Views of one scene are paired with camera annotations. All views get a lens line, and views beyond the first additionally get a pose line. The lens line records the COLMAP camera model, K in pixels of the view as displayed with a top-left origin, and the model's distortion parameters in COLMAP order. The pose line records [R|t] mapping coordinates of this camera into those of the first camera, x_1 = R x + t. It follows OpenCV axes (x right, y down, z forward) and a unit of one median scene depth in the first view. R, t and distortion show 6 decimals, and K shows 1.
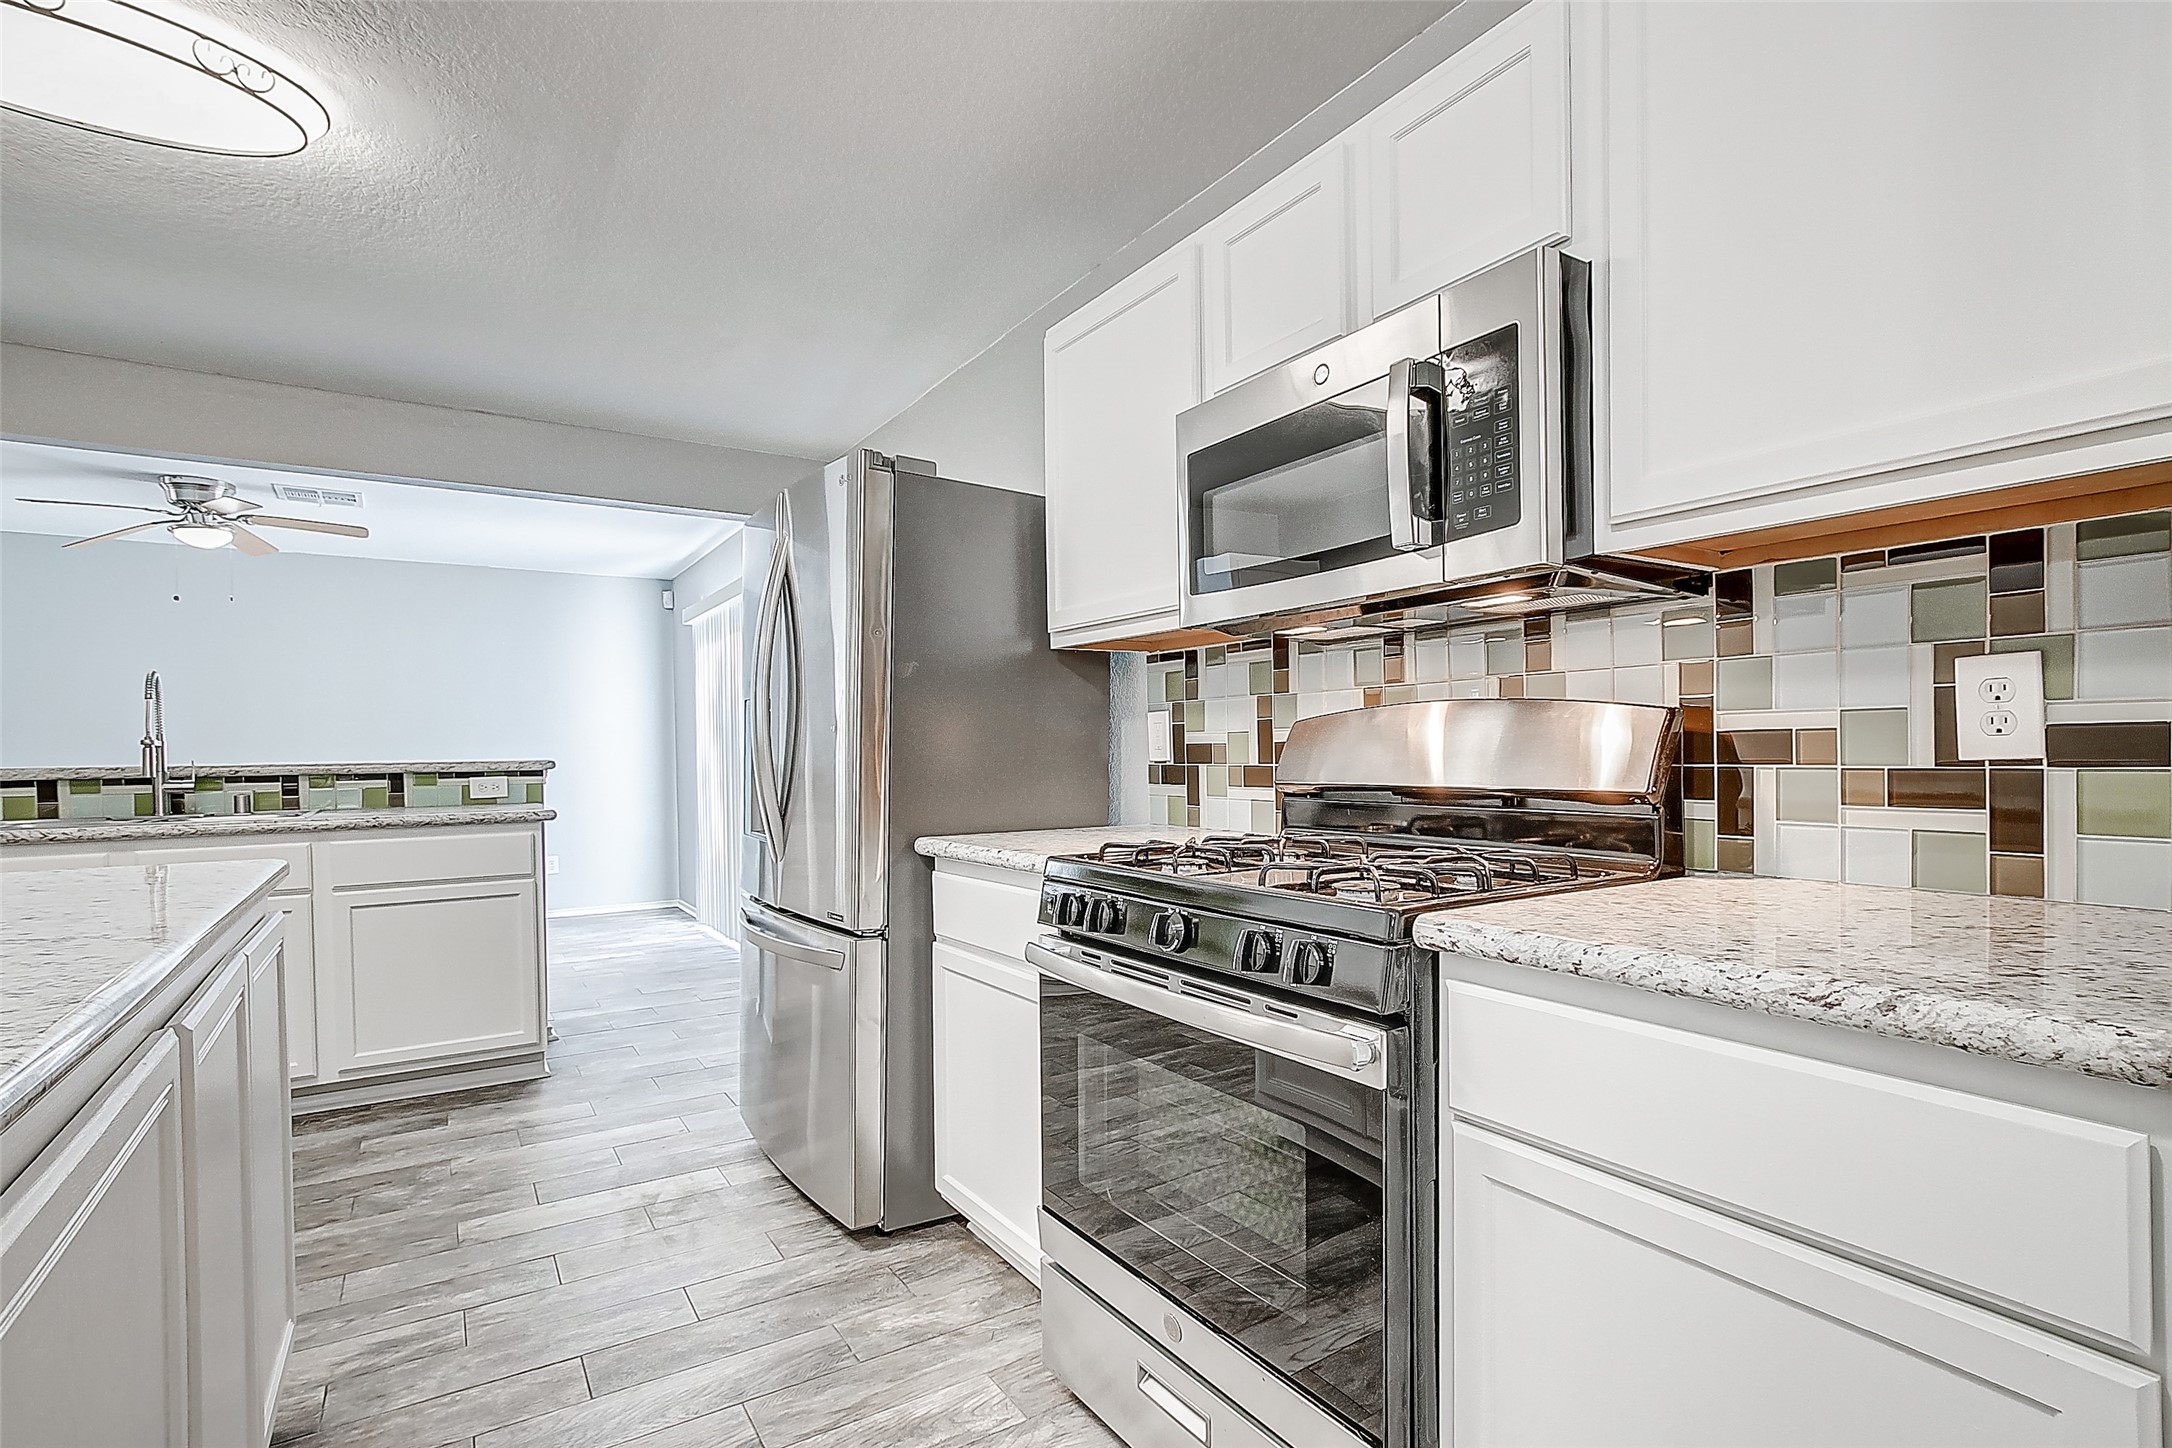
lens RADIAL K [[1034.4, 0, 1086.4], [0, 1034.4, 761.6], [0, 0, 1]] dist [0.004668, 0.004114]
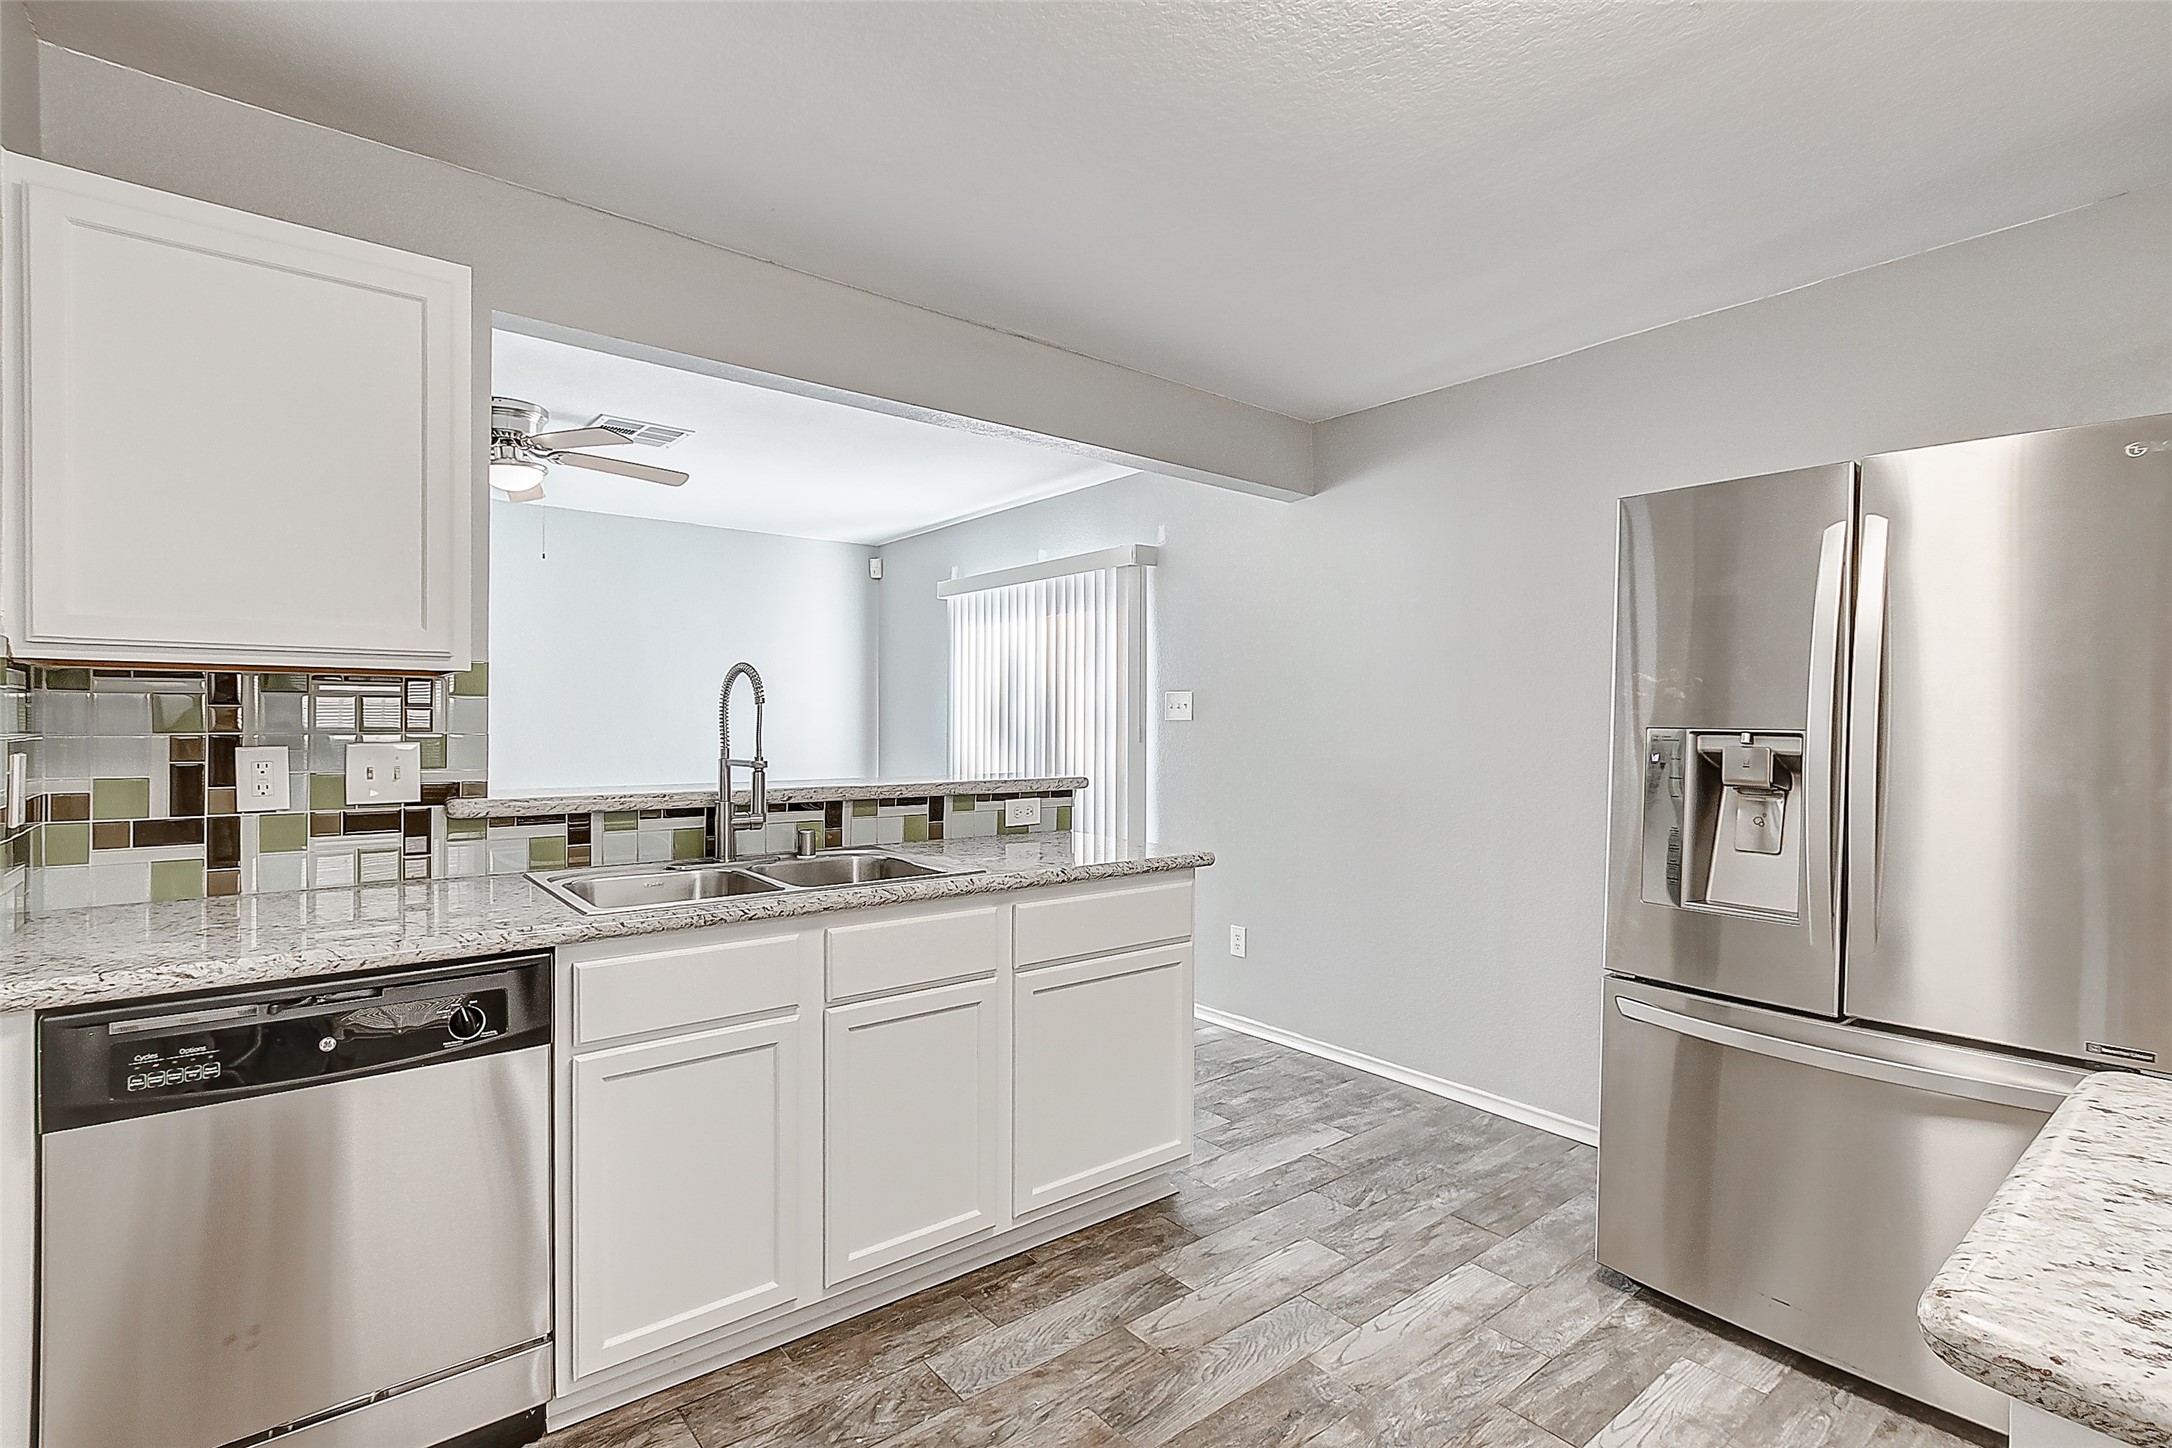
lens RADIAL K [[1034.4, 0, 1092.0], [0, 1034.4, 716.8], [0, 0, 1]] dist [0.004668, 0.004114]
pose [[0.992429, 0.017468, 0.121571, -1.284687], [-0.015732, 0.999760, -0.015228, -0.075322], [-0.121808, 0.013201, 0.992466, 0.443043]]
